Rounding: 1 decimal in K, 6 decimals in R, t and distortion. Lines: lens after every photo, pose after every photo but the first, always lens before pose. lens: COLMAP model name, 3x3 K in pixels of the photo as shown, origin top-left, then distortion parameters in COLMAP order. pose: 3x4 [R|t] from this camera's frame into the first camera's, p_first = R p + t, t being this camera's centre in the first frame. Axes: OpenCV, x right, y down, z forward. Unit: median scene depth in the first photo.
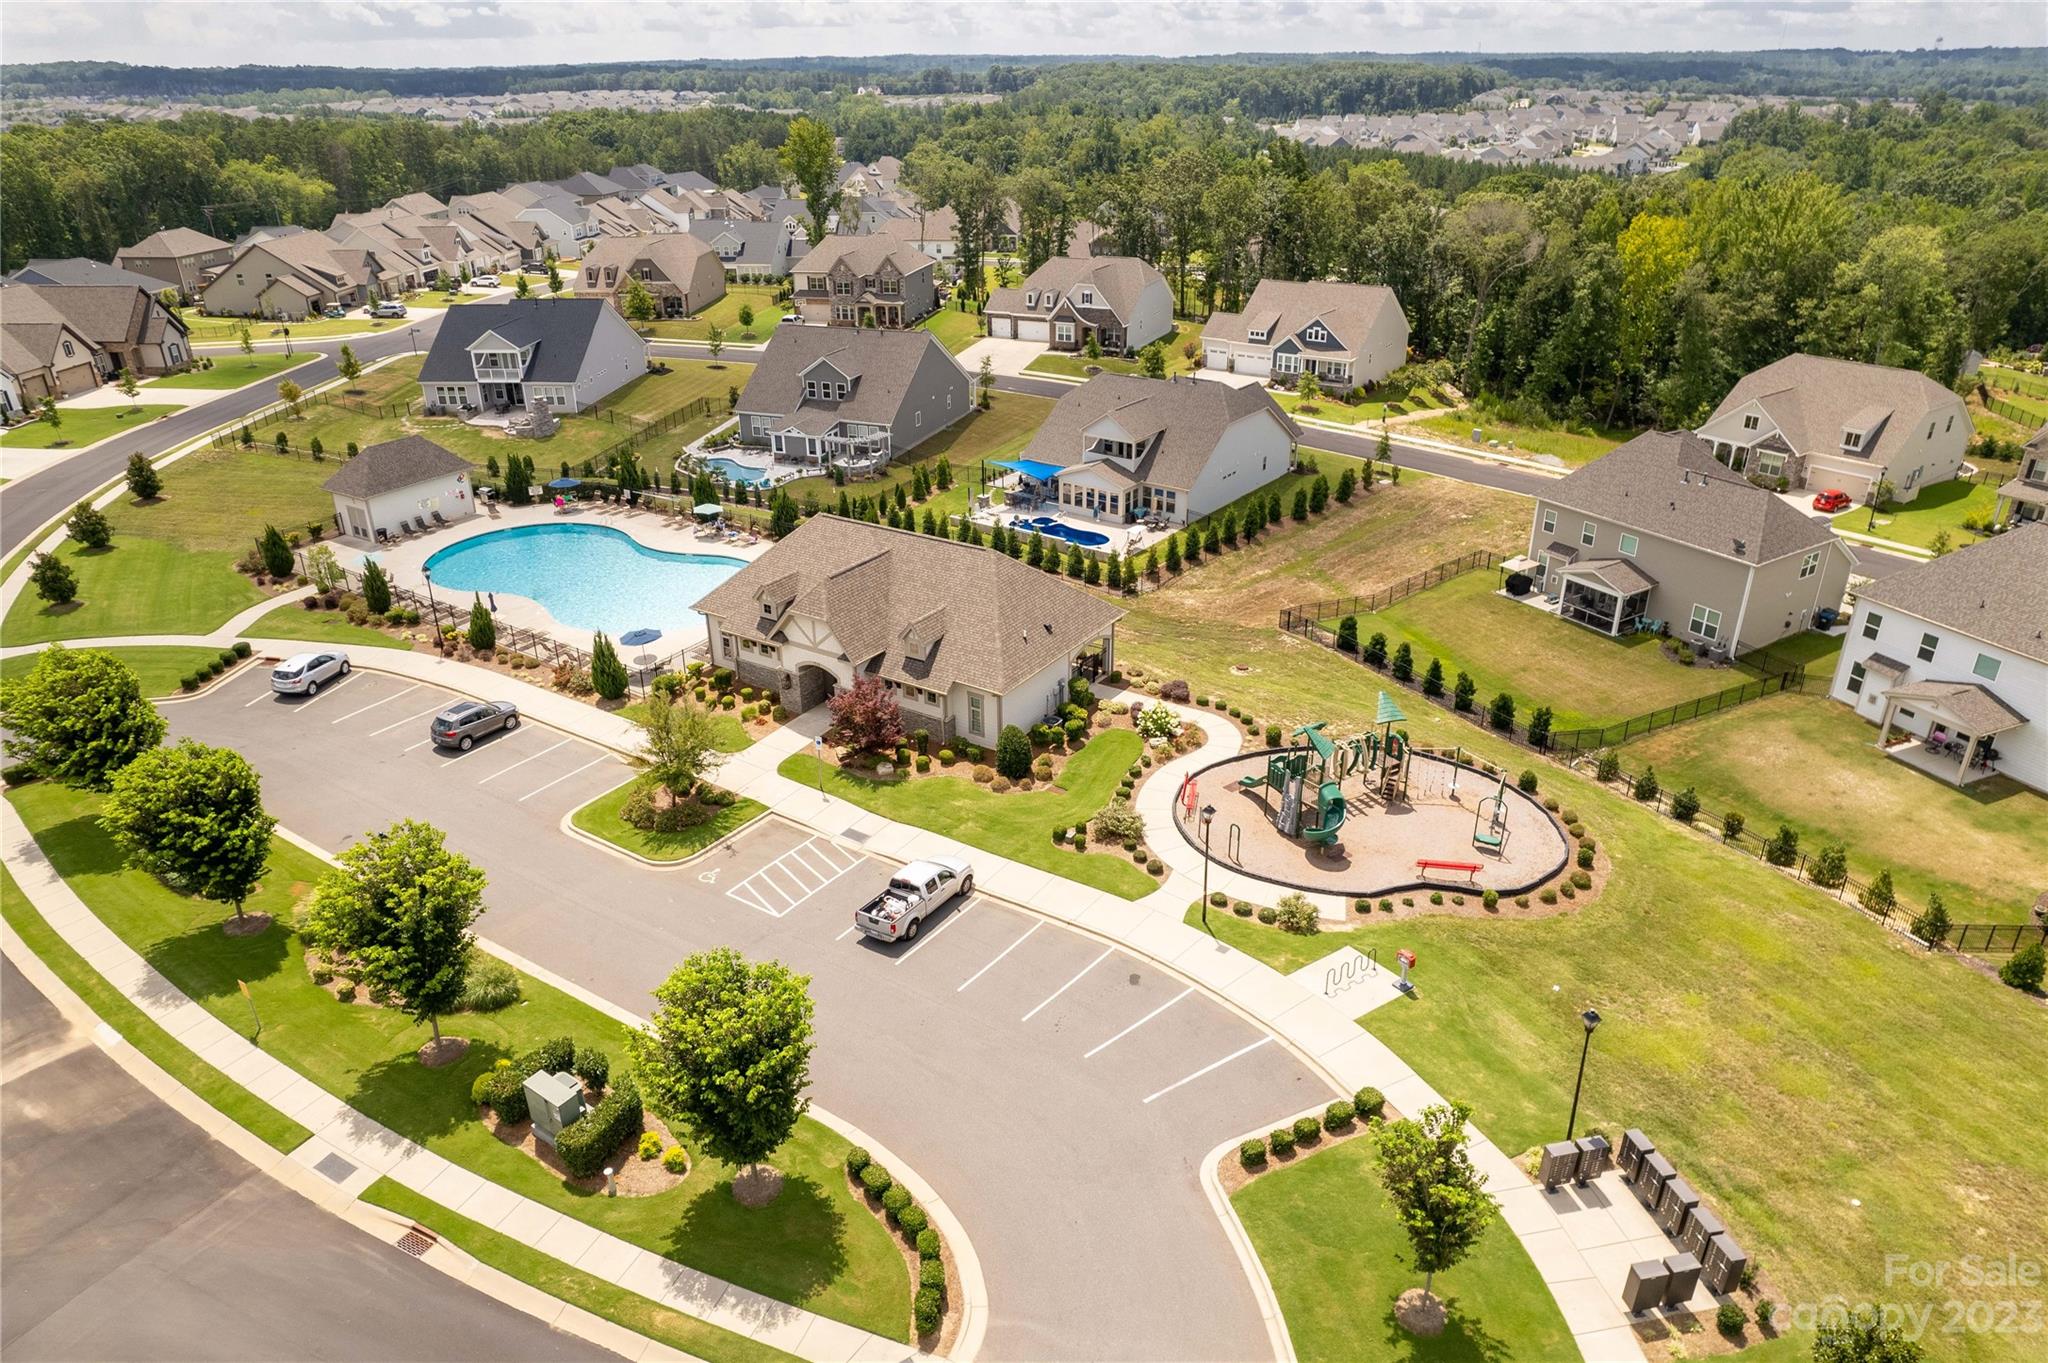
lens RADIAL K [[1319.0, 0, 1029.7], [0, 1319.0, 685.9], [0, 0, 1]] dist [-0.088987, 0.081777]
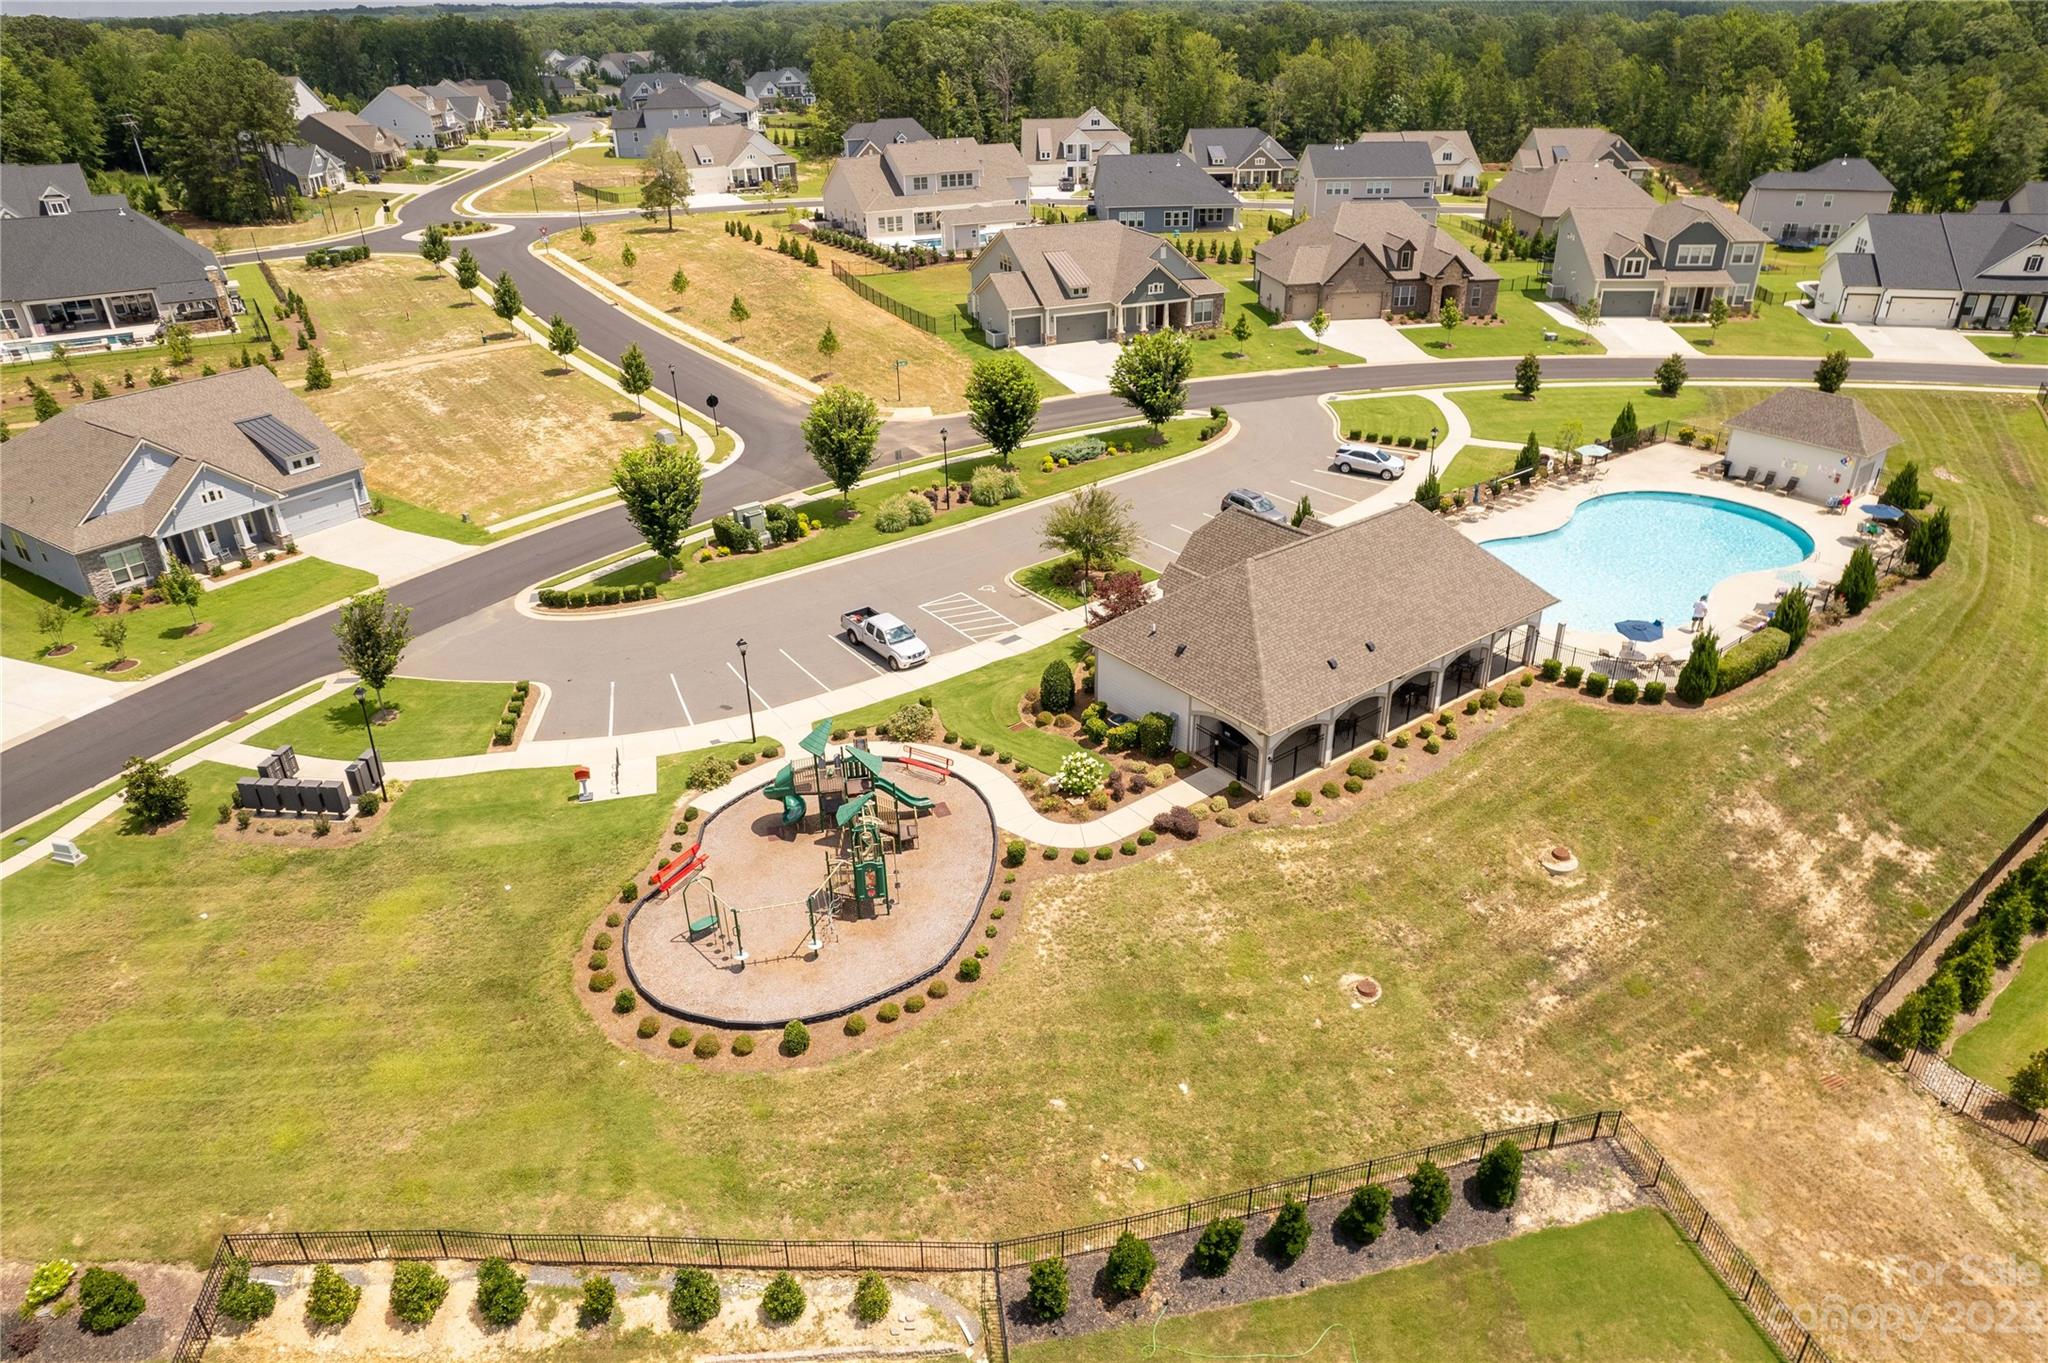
lens RADIAL K [[1319.0, 0, 1029.7], [0, 1319.0, 685.9], [0, 0, 1]] dist [-0.088987, 0.081777]
pose [[-0.332407, 0.452241, -0.827637, 0.589332], [-0.383265, 0.737040, 0.556669, -0.358773], [0.861750, 0.502245, -0.071669, 0.748190]]
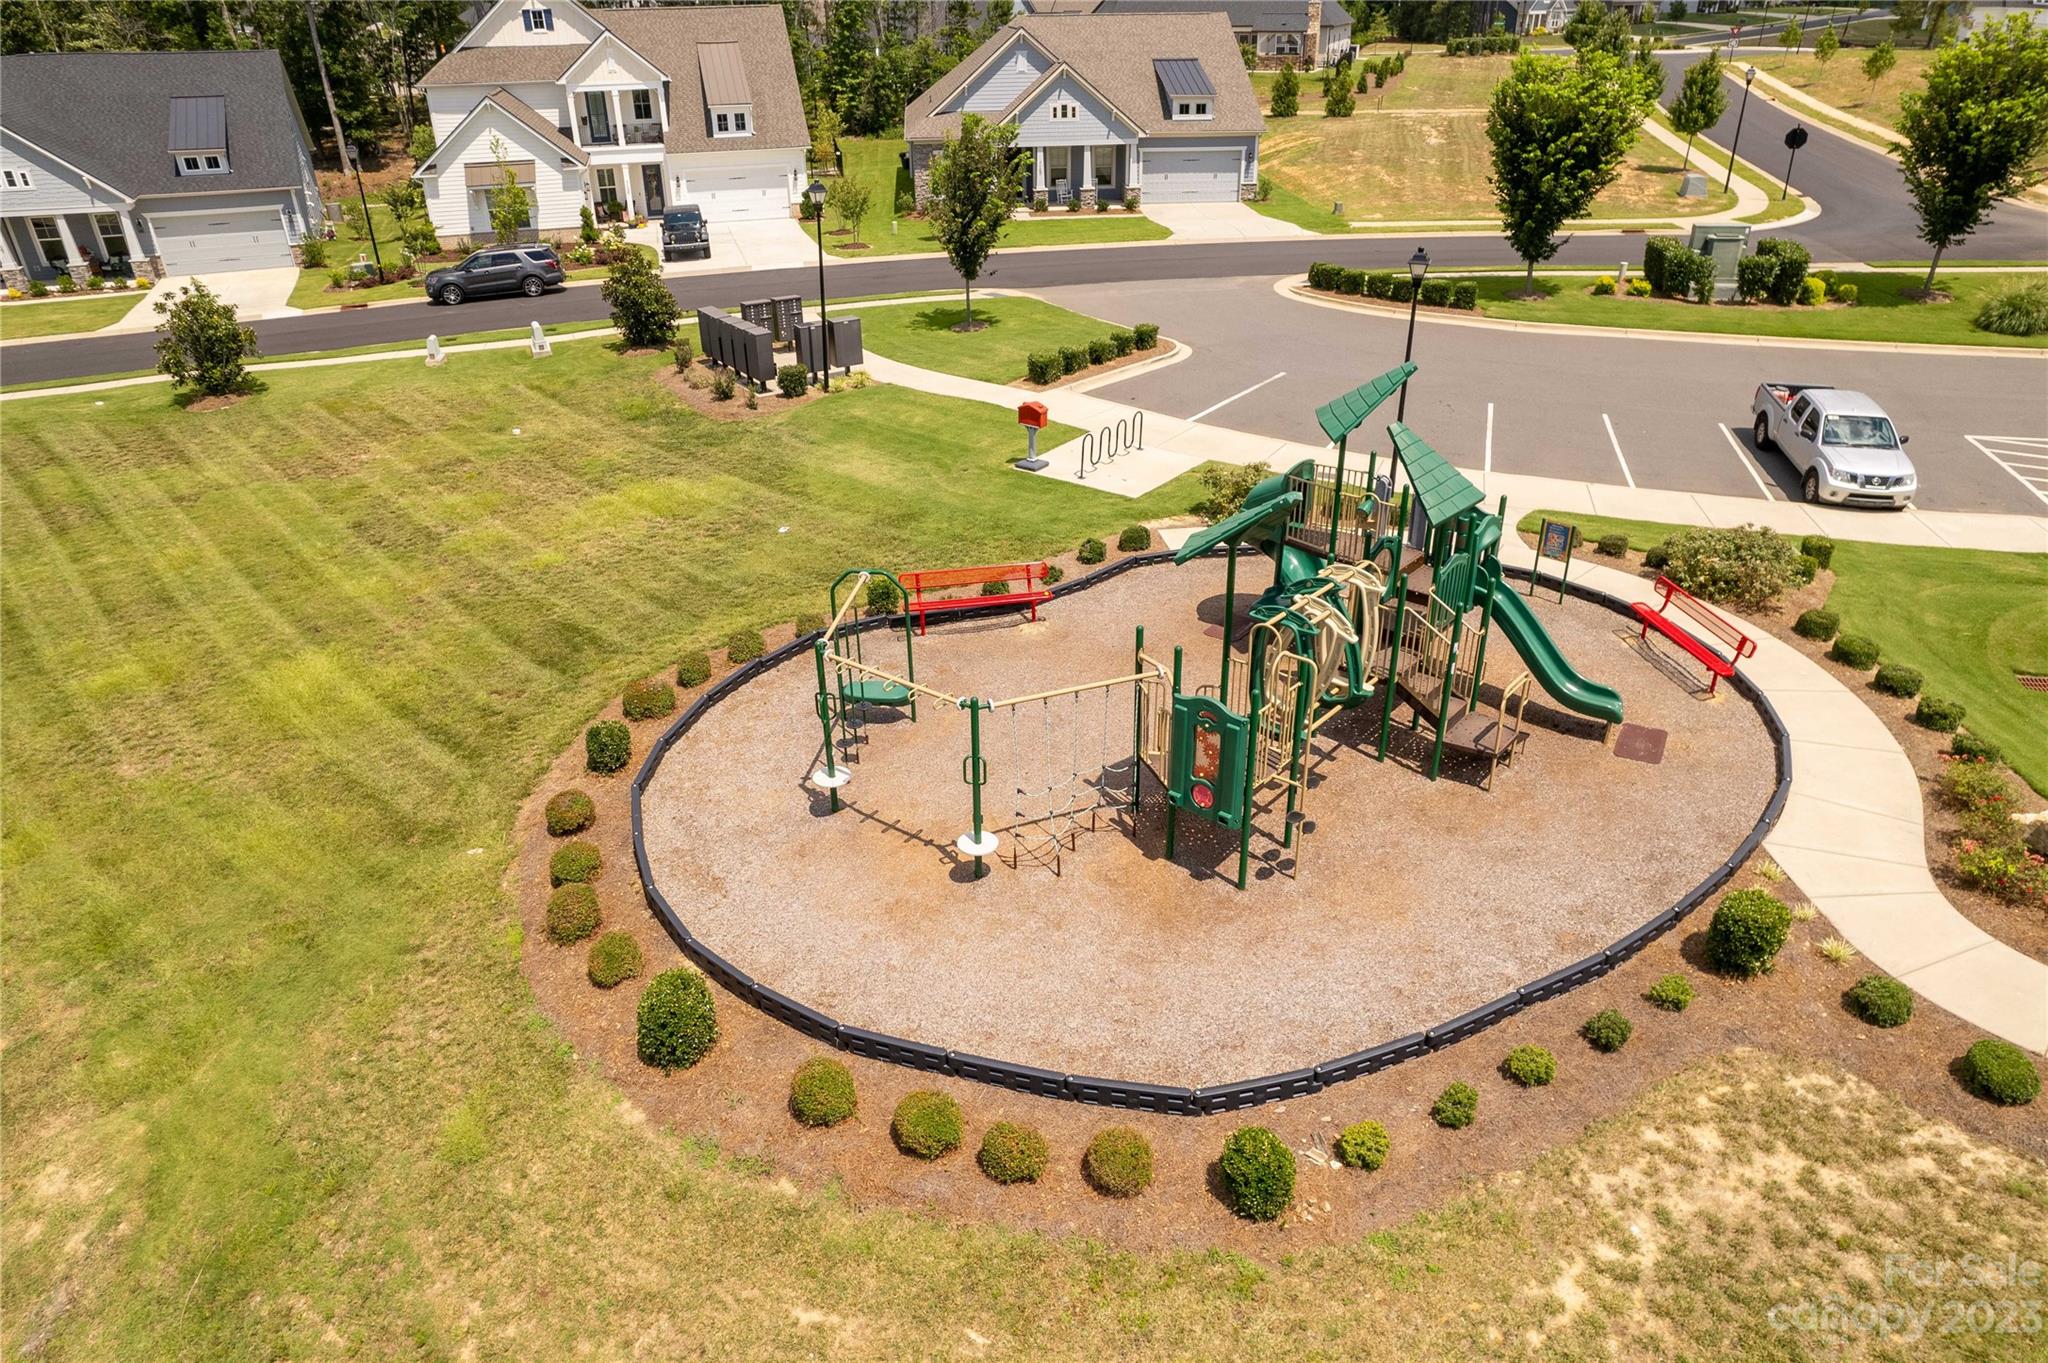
lens RADIAL K [[1319.0, 0, 1029.7], [0, 1319.0, 685.9], [0, 0, 1]] dist [-0.088987, 0.081777]
pose [[-0.939448, 0.179474, -0.291935, 0.266408], [-0.125909, 0.611538, 0.781133, -0.110657], [0.318722, 0.770591, -0.551911, 0.776233]]
